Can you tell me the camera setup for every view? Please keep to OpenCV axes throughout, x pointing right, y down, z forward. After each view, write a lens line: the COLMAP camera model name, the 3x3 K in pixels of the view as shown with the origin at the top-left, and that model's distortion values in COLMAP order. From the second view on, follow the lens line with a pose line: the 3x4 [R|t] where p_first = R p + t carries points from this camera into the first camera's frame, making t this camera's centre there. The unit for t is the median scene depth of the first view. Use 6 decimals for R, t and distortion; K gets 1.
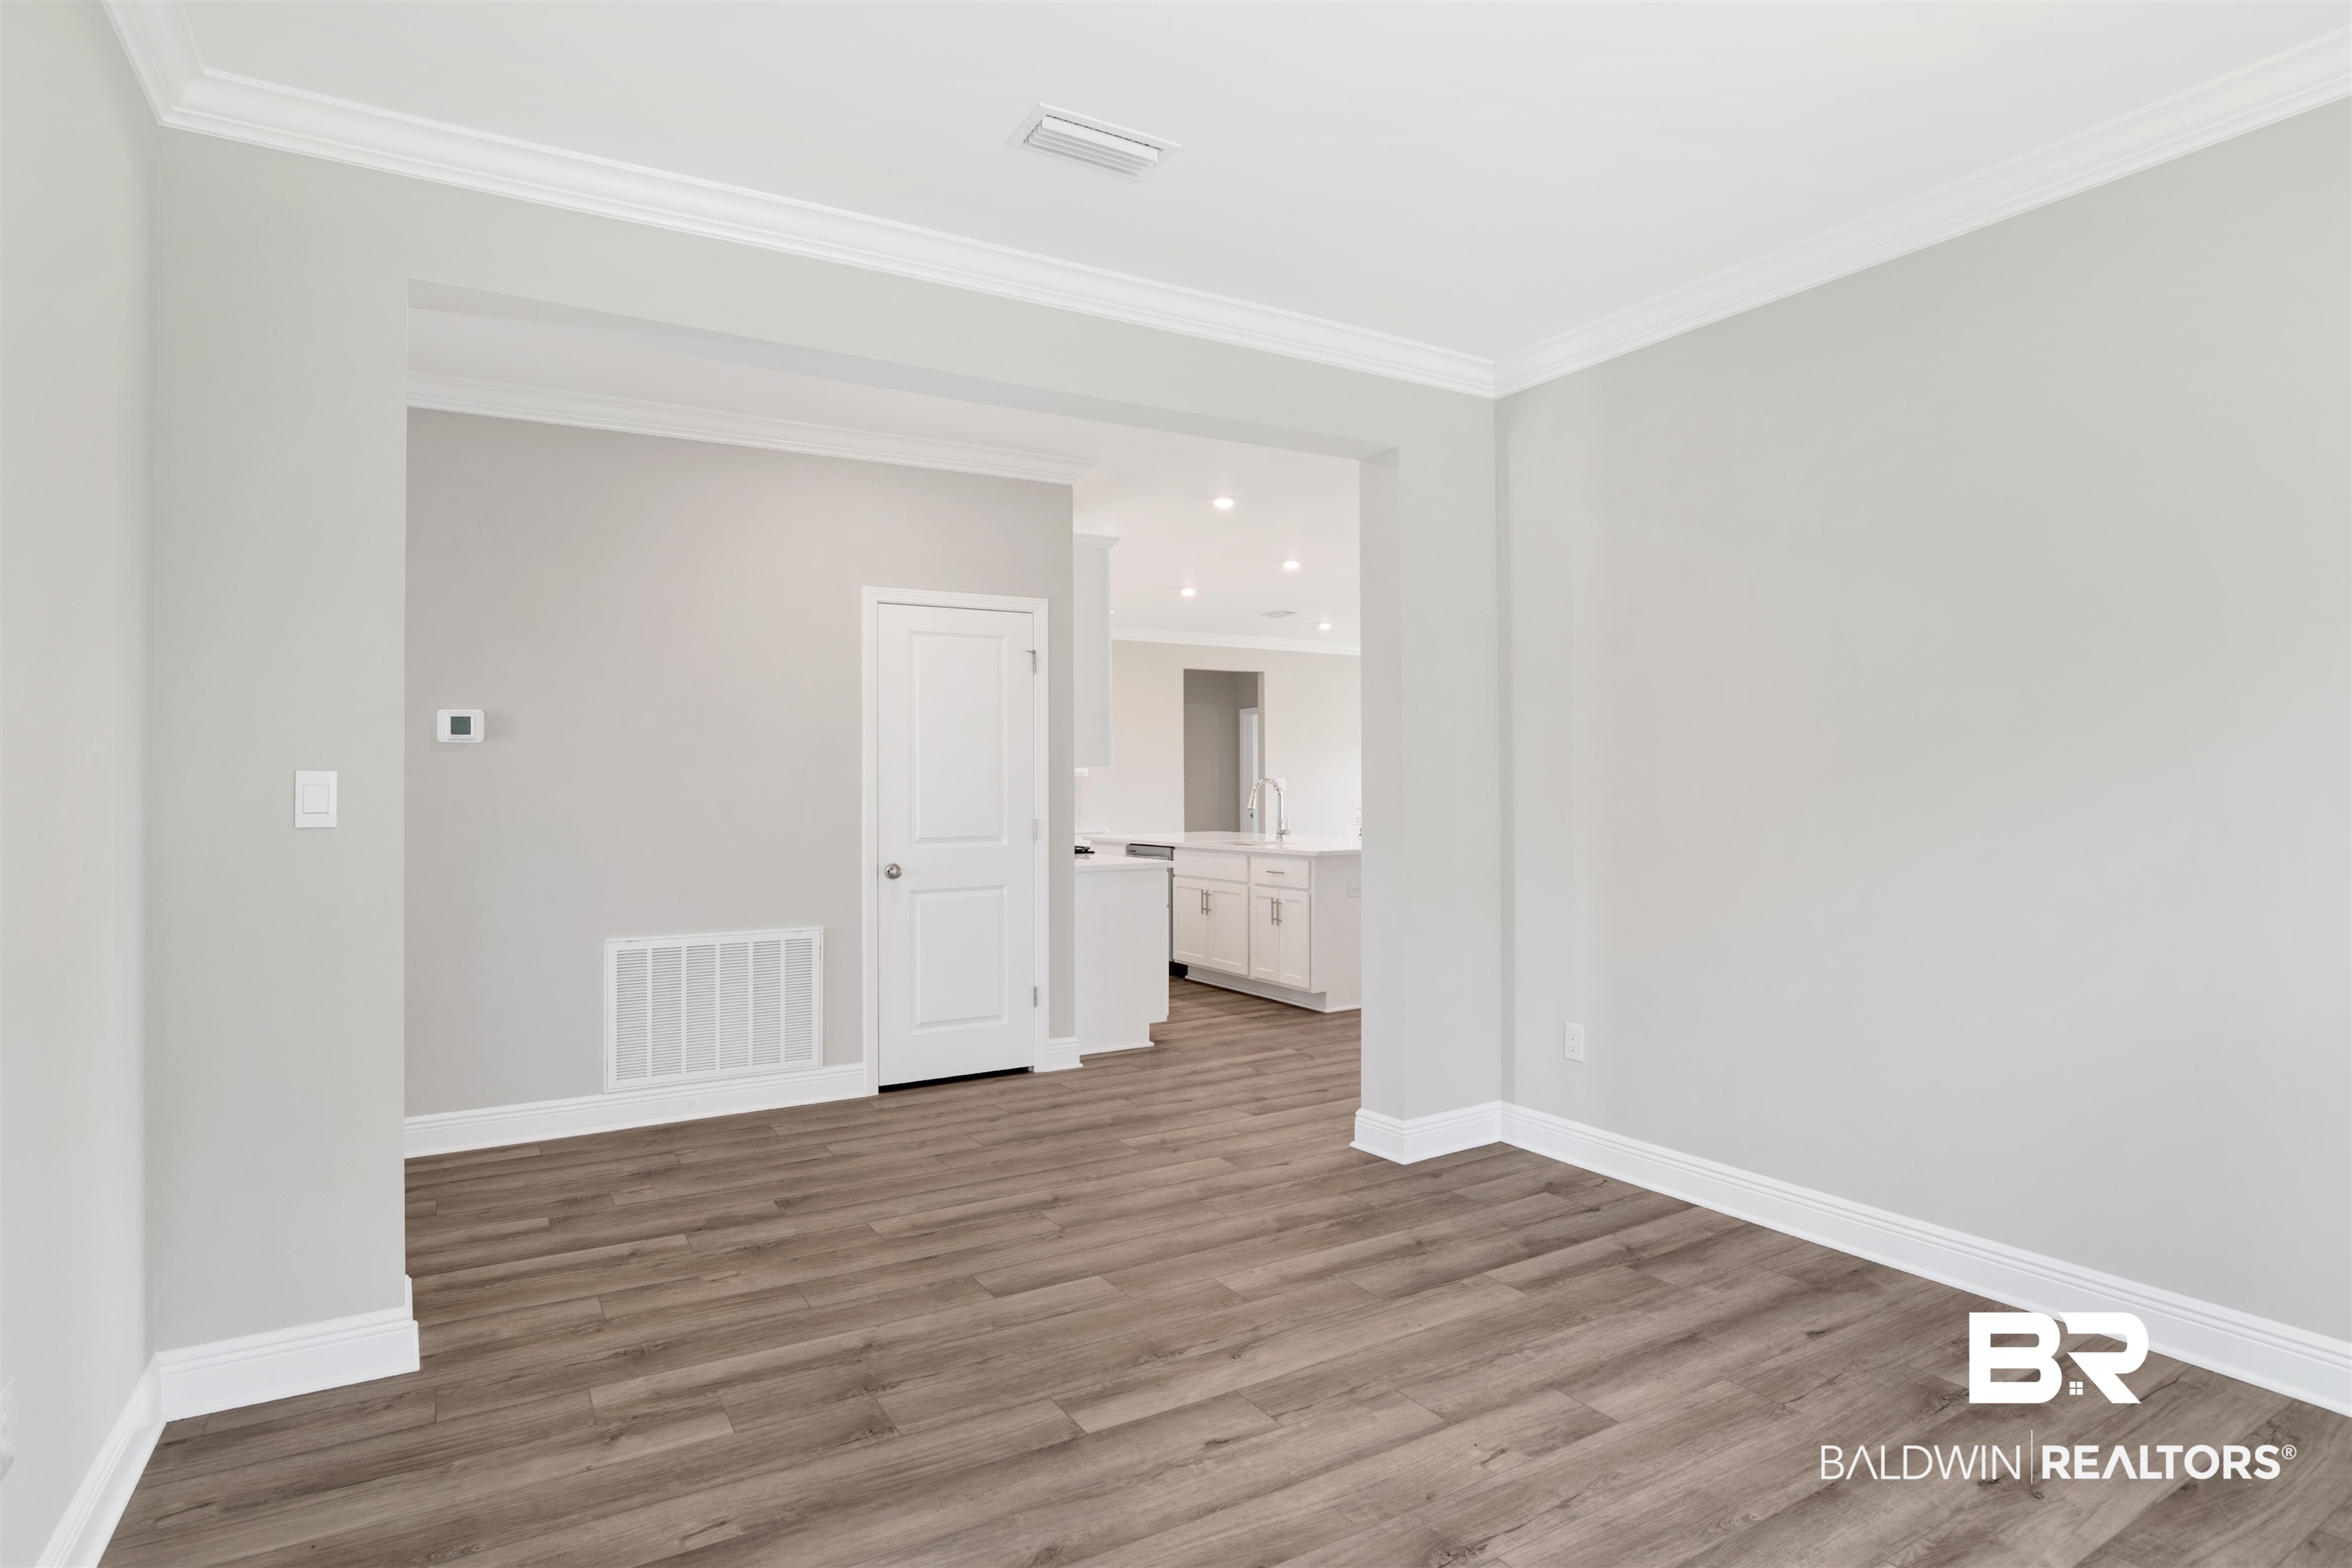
lens RADIAL K [[1244.2, 0, 1191.6], [0, 1244.2, 767.9], [0, 0, 1]] dist [-0.054471, 0.017519]
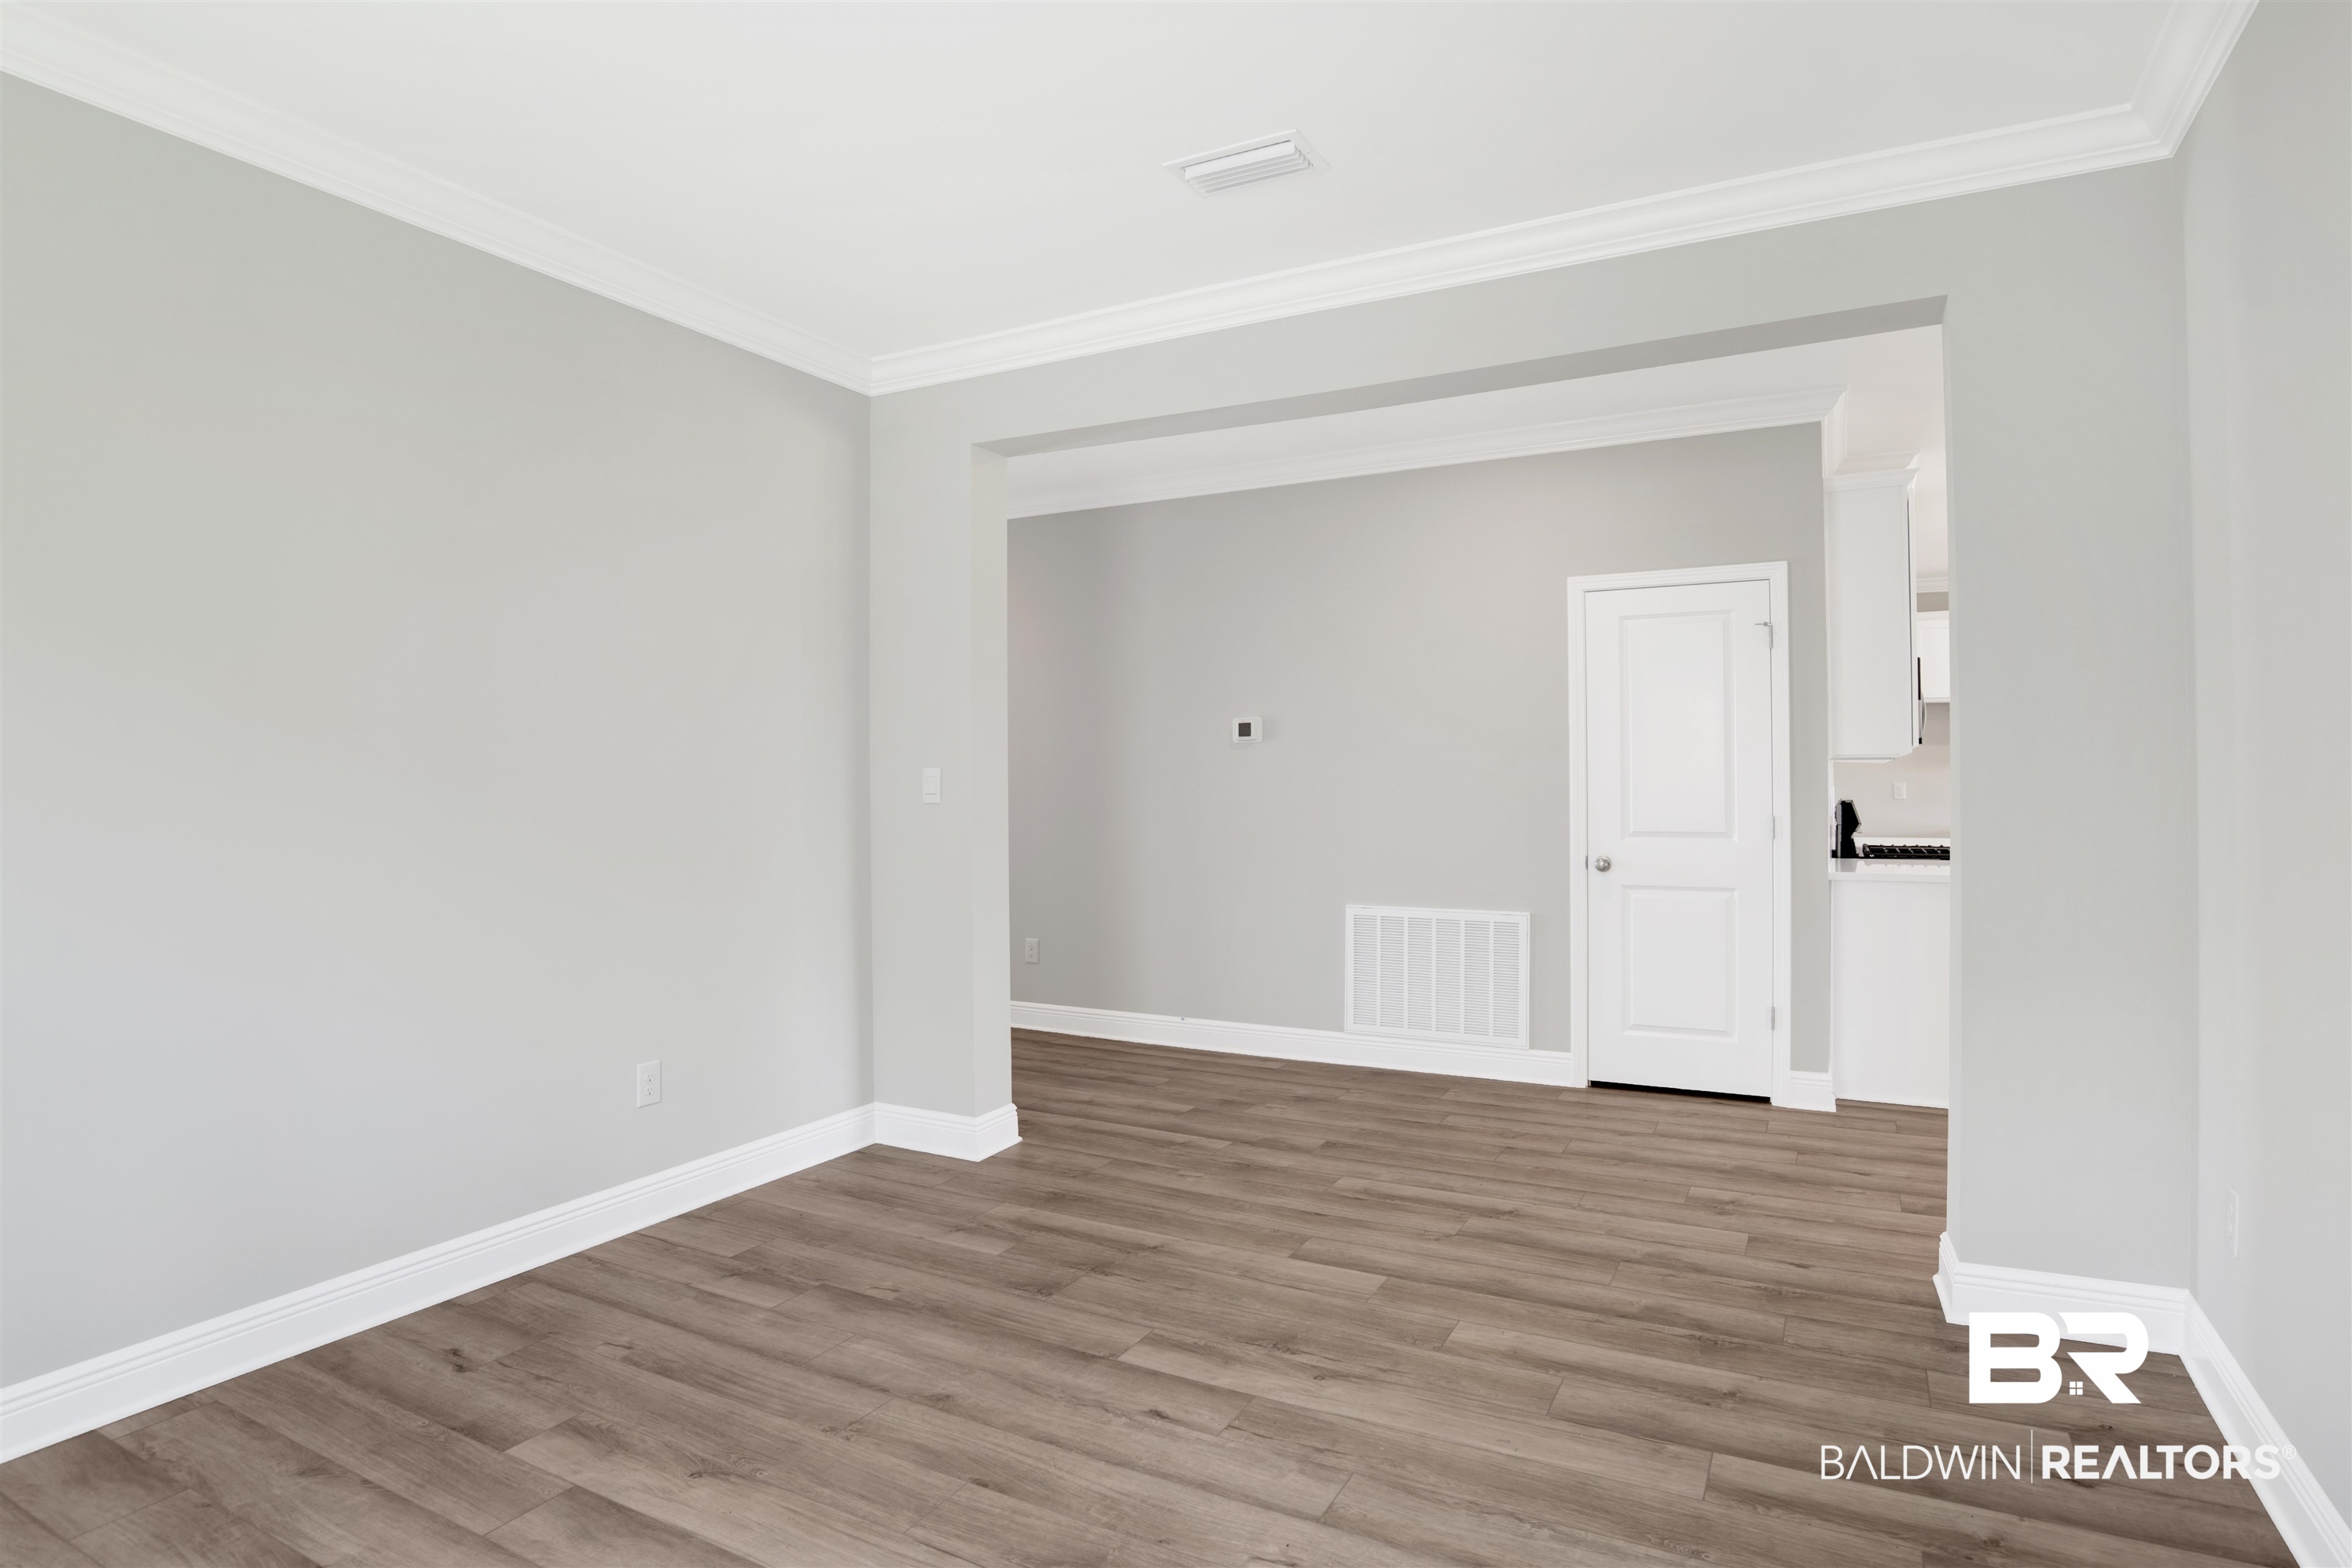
lens RADIAL K [[1244.2, 0, 1232.4], [0, 1244.2, 756.5], [0, 0, 1]] dist [-0.054471, 0.017519]
pose [[0.522636, -0.009715, -0.852501, 0.663567], [0.011341, 0.999926, -0.004442, -0.000884], [0.852480, -0.007347, 0.522707, 0.361510]]
